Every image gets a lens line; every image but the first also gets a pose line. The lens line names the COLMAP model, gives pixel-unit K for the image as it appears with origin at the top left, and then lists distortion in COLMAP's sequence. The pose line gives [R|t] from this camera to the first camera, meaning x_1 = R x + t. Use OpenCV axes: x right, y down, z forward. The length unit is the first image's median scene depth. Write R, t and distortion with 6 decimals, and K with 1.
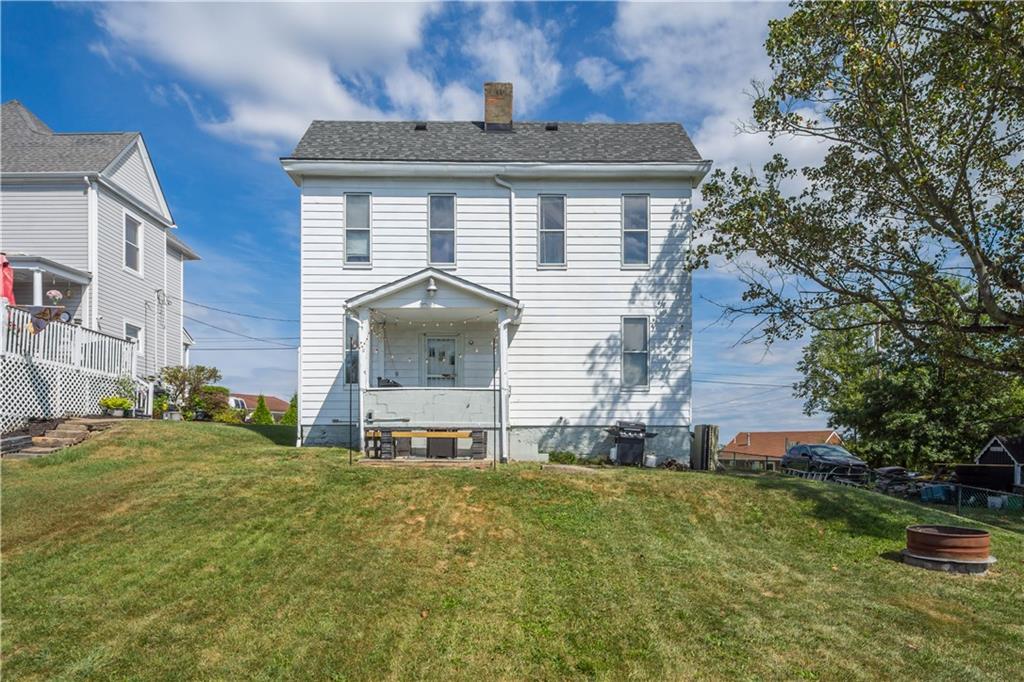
lens RADIAL K [[659.7, 0, 512.4], [0, 659.7, 481.3], [0, 0, 1]] dist [-0.001796, 0.000549]
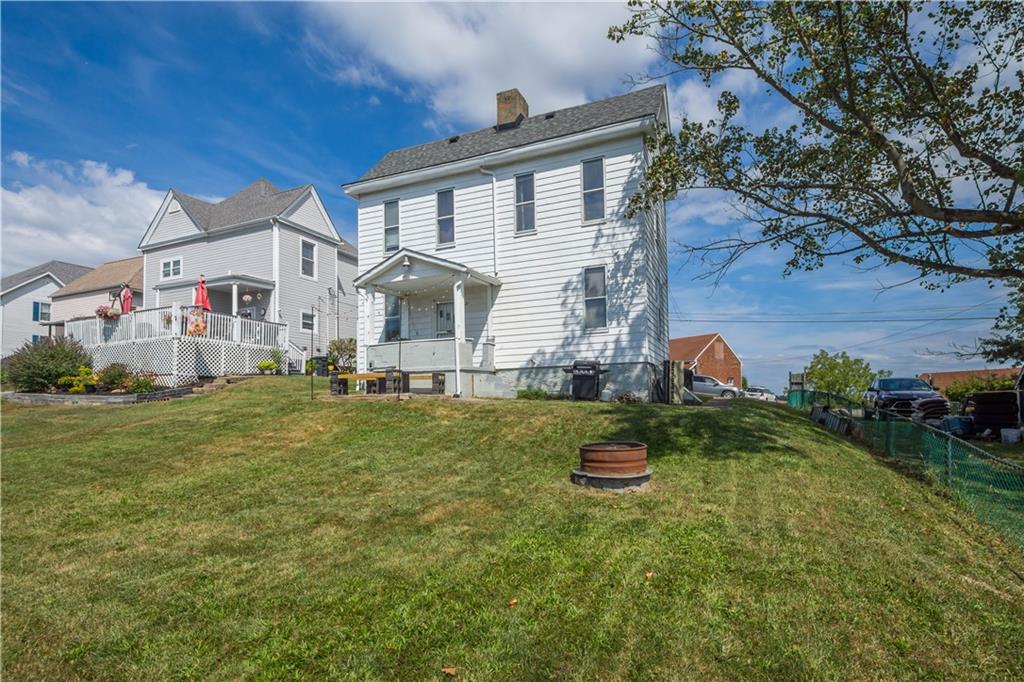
lens RADIAL K [[552.5, 0, 510.1], [0, 552.5, 407.3], [0, 0, 1]] dist [0.004086, 0.001049]
pose [[0.904083, -0.013188, -0.427152, 0.454040], [-0.004290, 0.999193, -0.039927, 0.025391], [0.427334, 0.037930, 0.903298, 0.106550]]
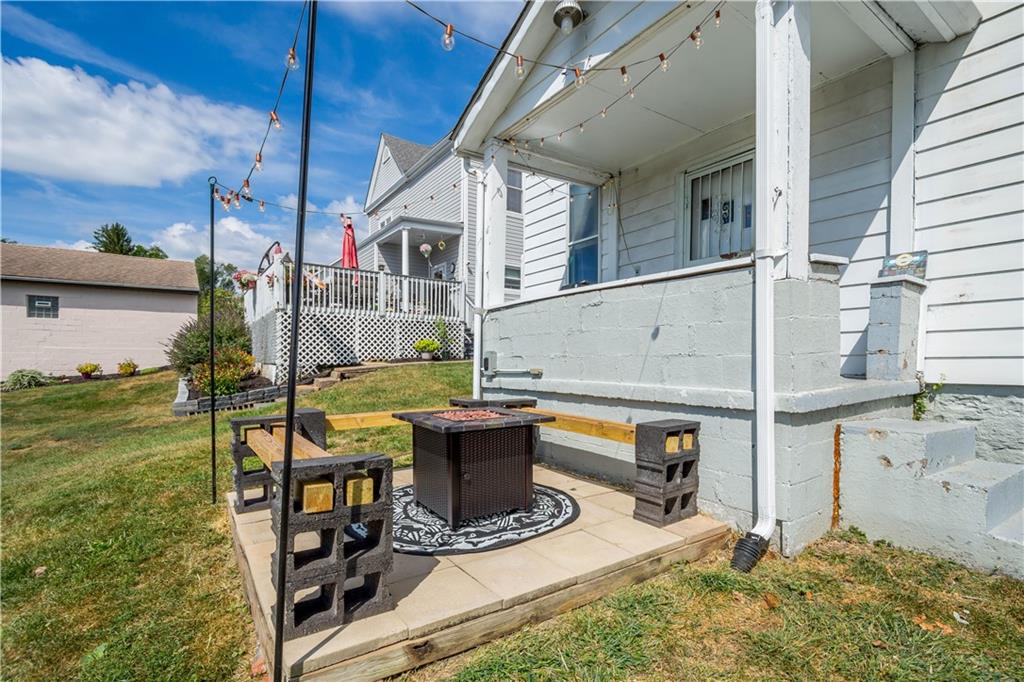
lens RADIAL K [[490.5, 0, 510.3], [0, 490.5, 375.3], [0, 0, 1]] dist [-0.000715, -0.000532]
pose [[0.561783, 0.020204, -0.827038, 0.076409], [-0.041105, 0.999149, -0.003513, -0.080581], [0.826263, 0.035969, 0.562135, 0.725501]]
